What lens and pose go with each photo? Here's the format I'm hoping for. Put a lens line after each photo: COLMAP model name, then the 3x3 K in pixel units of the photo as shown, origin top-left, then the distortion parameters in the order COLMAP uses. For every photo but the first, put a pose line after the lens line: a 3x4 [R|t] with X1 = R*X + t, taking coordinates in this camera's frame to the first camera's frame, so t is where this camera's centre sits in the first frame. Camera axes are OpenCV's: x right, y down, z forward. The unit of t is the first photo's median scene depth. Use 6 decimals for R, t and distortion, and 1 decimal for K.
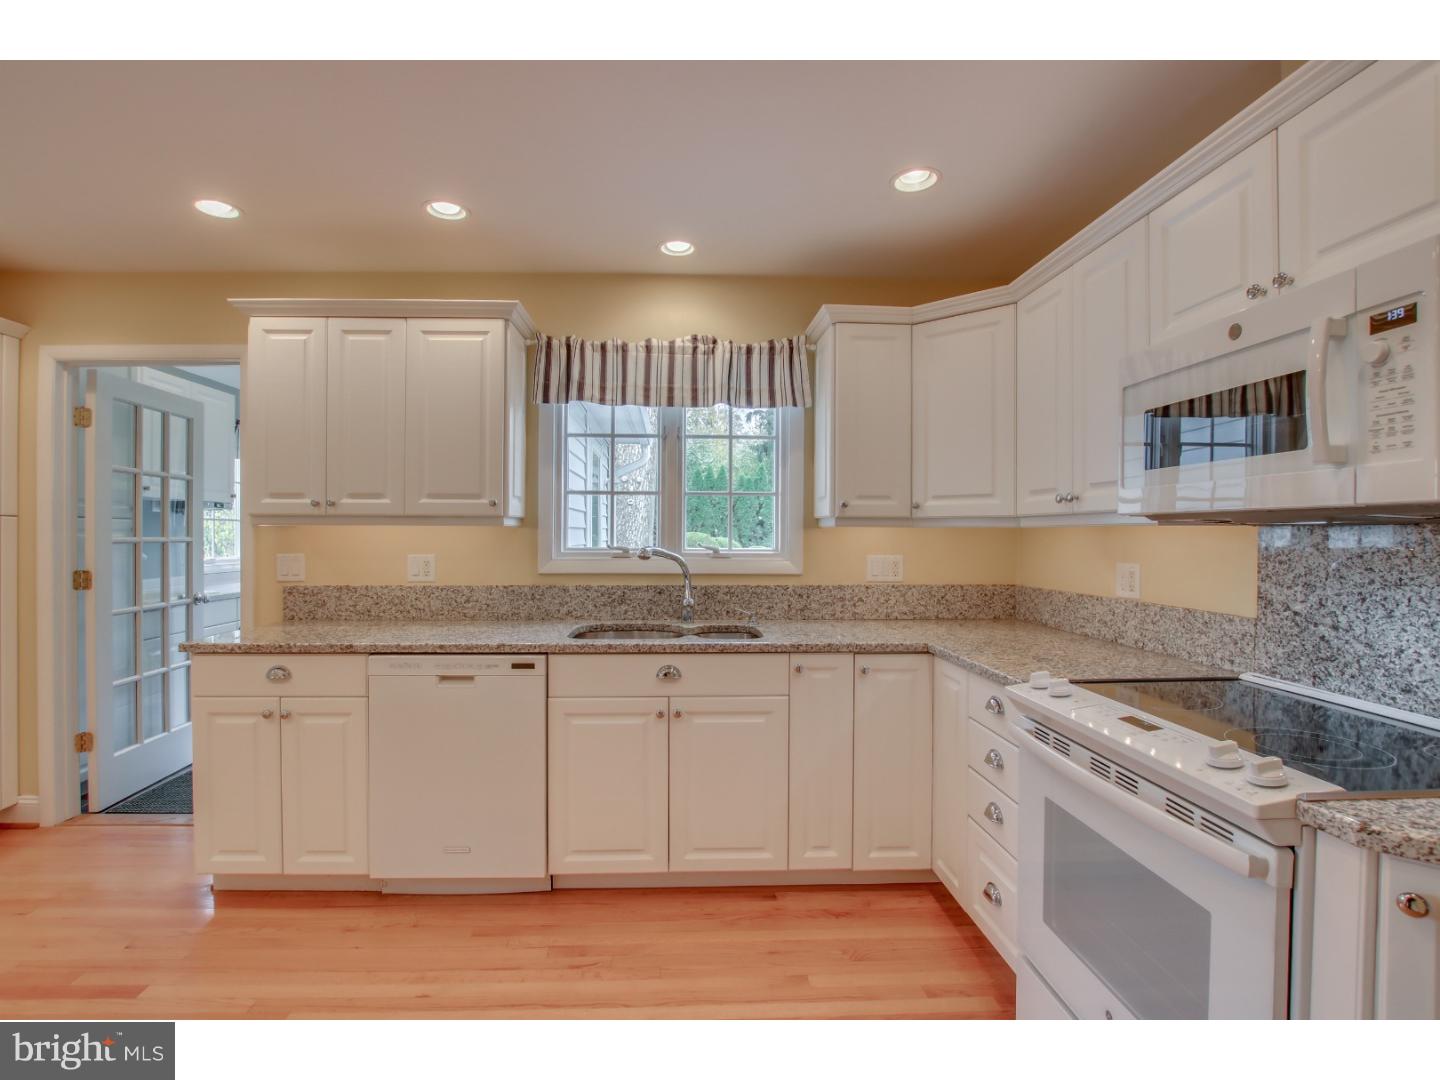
lens RADIAL K [[675.4, 0, 706.9], [0, 675.4, 535.5], [0, 0, 1]] dist [-0.027544, 0.002138]
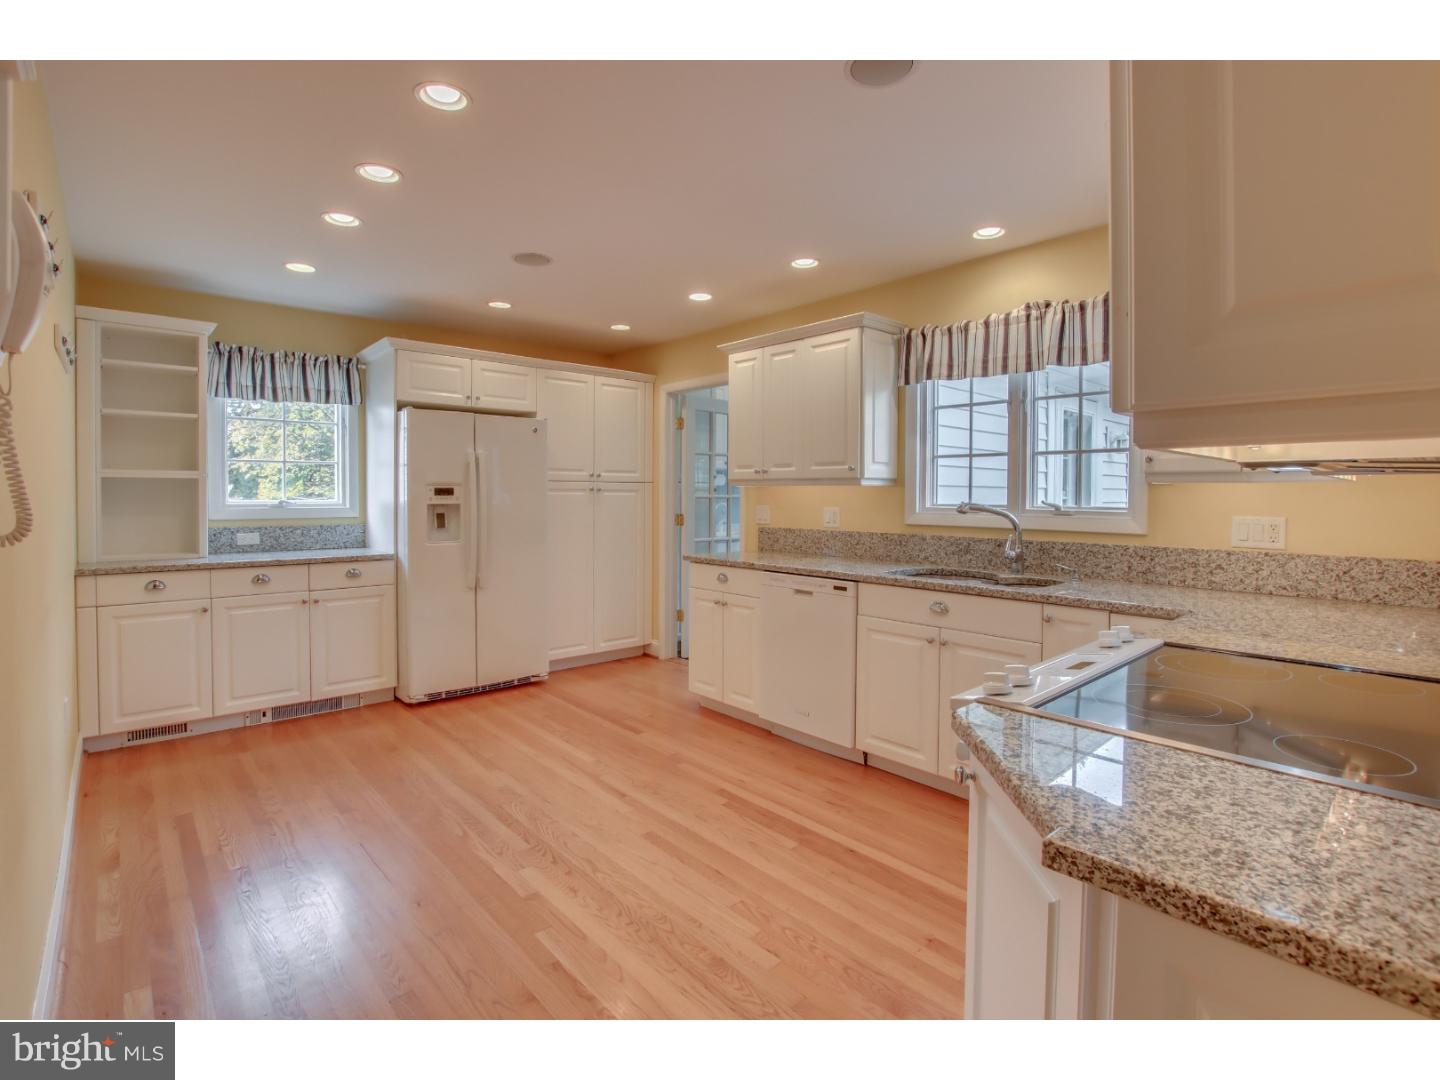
lens RADIAL K [[675.4, 0, 711.3], [0, 675.4, 506.9], [0, 0, 1]] dist [-0.027544, 0.002138]
pose [[0.640298, 0.015105, -0.767978, 0.473727], [-0.005903, 0.999874, 0.014745, 0.008951], [0.768104, -0.004908, 0.640306, -0.054209]]
